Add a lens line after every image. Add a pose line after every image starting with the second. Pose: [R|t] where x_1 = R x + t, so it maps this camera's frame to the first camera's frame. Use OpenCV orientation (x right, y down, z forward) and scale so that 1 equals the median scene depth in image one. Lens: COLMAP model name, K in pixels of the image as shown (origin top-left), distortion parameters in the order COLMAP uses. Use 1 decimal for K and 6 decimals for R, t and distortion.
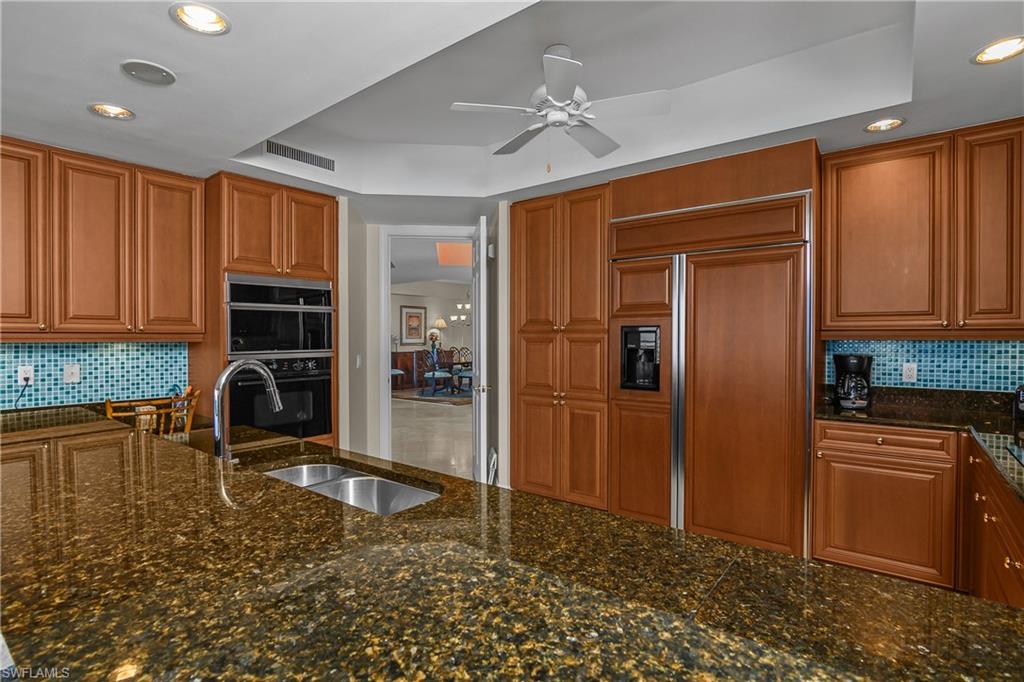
lens RADIAL K [[509.7, 0, 516.2], [0, 509.7, 343.4], [0, 0, 1]] dist [-0.010261, -0.000020]
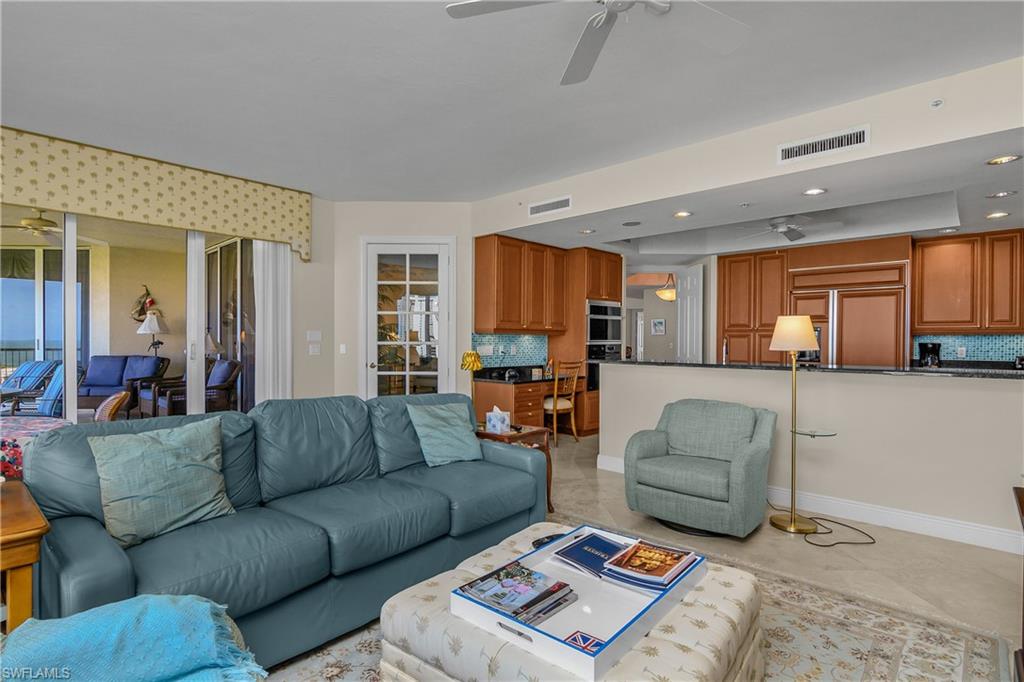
lens RADIAL K [[509.7, 0, 513.7], [0, 509.7, 342.1], [0, 0, 1]] dist [-0.010261, -0.000020]
pose [[0.995950, 0.005736, -0.089725, -0.713099], [-0.006346, 0.999959, -0.006516, 0.040813], [0.089684, 0.007059, 0.995945, -1.019720]]
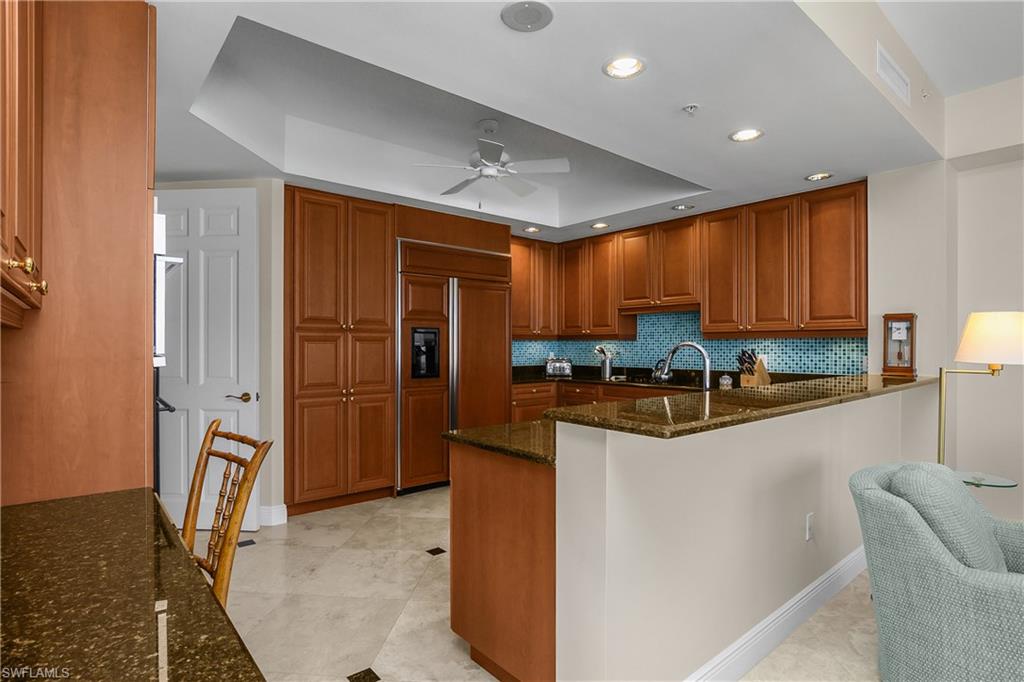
lens RADIAL K [[524.8, 0, 511.4], [0, 524.8, 342.7], [0, 0, 1]] dist [-0.001172, -0.000084]
pose [[0.209460, 0.003649, 0.977810, -1.067536], [0.010156, 0.999931, -0.005907, 0.014002], [-0.977764, 0.011168, 0.209409, 0.549657]]
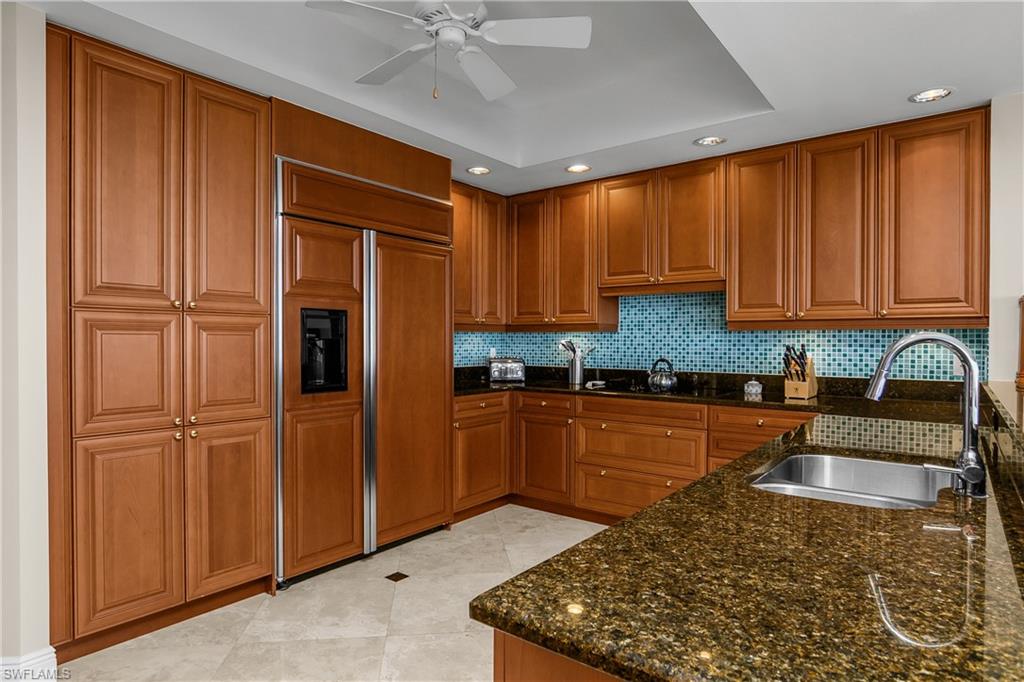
lens RADIAL K [[575.7, 0, 510.1], [0, 575.7, 345.0], [0, 0, 1]] dist [-0.015131, 0.003679]
pose [[0.008284, -0.011879, 0.999895, -0.671338], [0.007129, 0.999905, 0.011820, 0.012757], [-0.999940, 0.007030, 0.008367, 0.760614]]
